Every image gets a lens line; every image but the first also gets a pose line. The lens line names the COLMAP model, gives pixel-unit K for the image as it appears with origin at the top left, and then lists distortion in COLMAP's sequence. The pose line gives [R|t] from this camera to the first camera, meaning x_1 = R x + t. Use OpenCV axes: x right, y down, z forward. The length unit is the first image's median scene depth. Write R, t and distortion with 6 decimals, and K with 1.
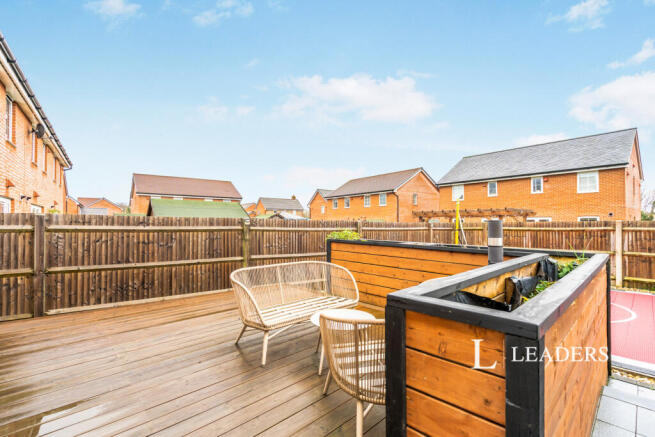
lens RADIAL K [[300.9, 0, 326.9], [0, 300.9, 219.4], [0, 0, 1]] dist [0.001165, -0.000024]
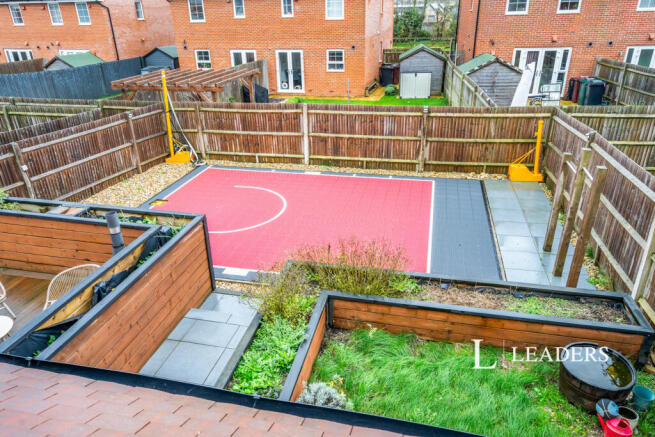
lens RADIAL K [[452.4, 0, 326.8], [0, 452.4, 217.4], [0, 0, 1]] dist [0.002688, -0.000126]
pose [[0.829214, -0.250747, 0.499530, 0.146811], [0.016476, 0.904301, 0.426578, -0.299119], [-0.558688, -0.345494, 0.753990, -0.349342]]
